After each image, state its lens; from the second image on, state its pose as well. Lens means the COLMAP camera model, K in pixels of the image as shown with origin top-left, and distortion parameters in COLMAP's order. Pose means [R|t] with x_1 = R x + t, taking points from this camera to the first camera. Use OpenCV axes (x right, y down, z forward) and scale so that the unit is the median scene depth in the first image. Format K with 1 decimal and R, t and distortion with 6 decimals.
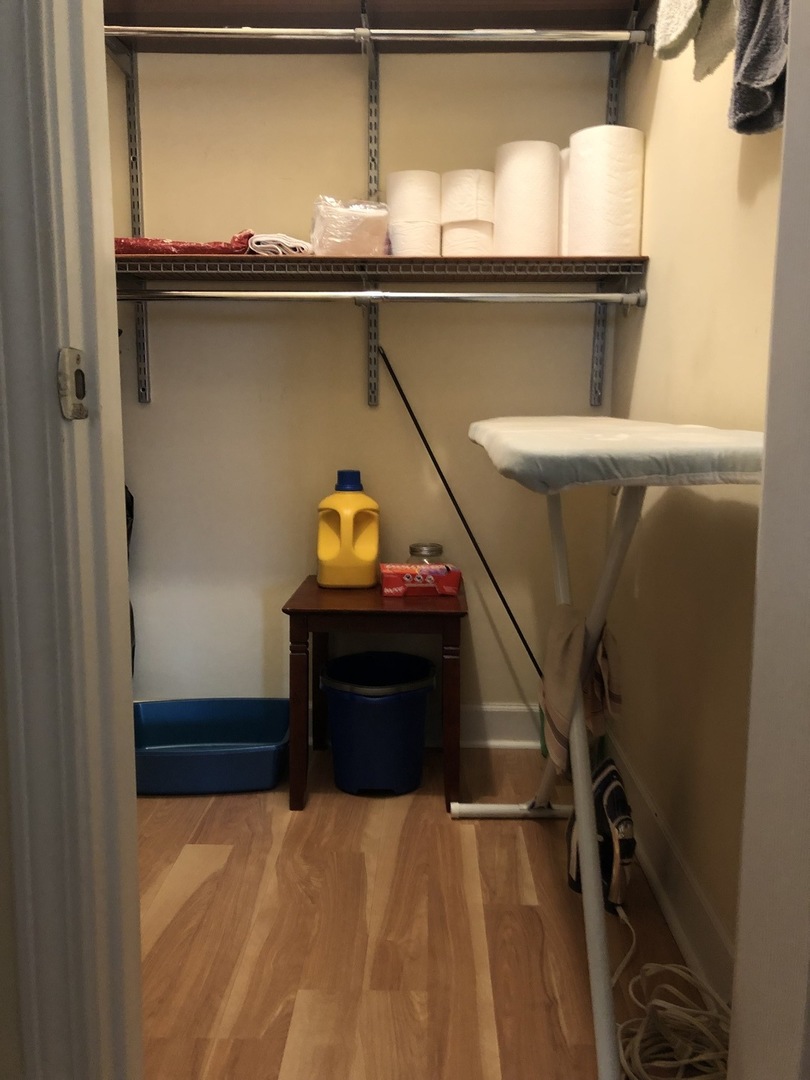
lens RADIAL K [[879.8, 0, 404.1], [0, 879.8, 542.8], [0, 0, 1]] dist [0.048047, -0.051294]
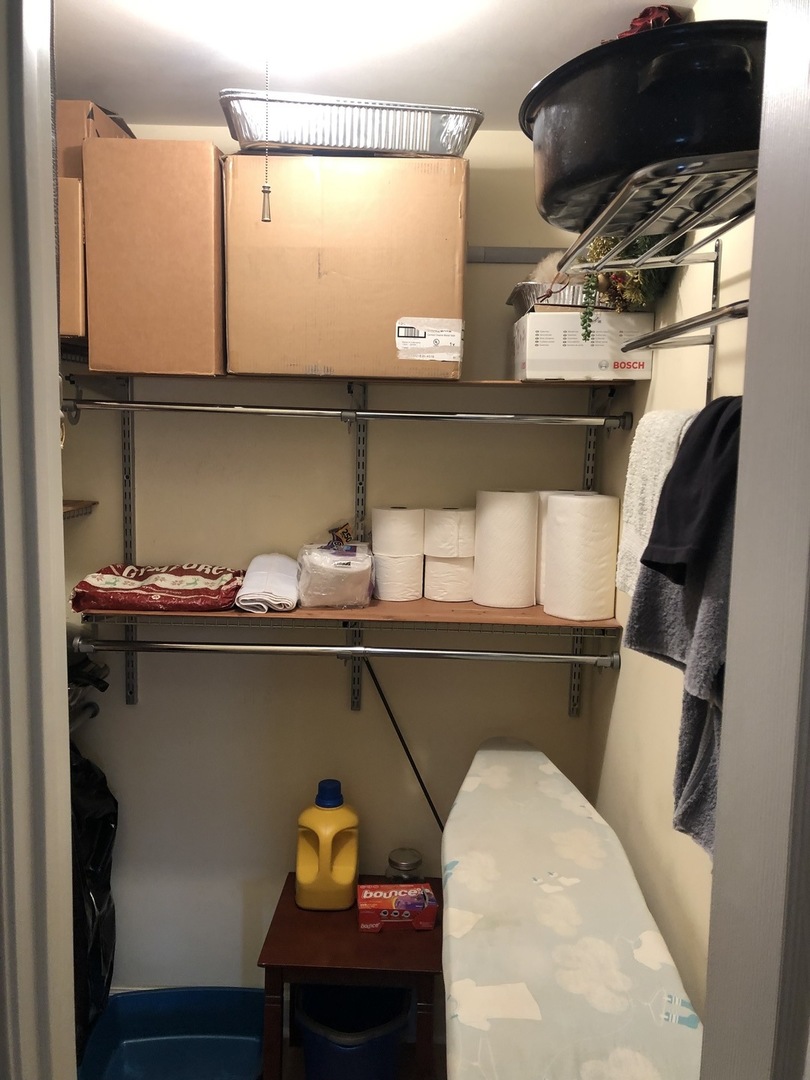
lens RADIAL K [[879.8, 0, 409.7], [0, 879.8, 540.0], [0, 0, 1]] dist [0.048047, -0.051294]
pose [[0.999810, 0.019072, 0.004002, 0.020810], [-0.018956, 0.999448, -0.027288, -0.355128], [-0.004520, 0.027207, 0.999620, -0.026471]]
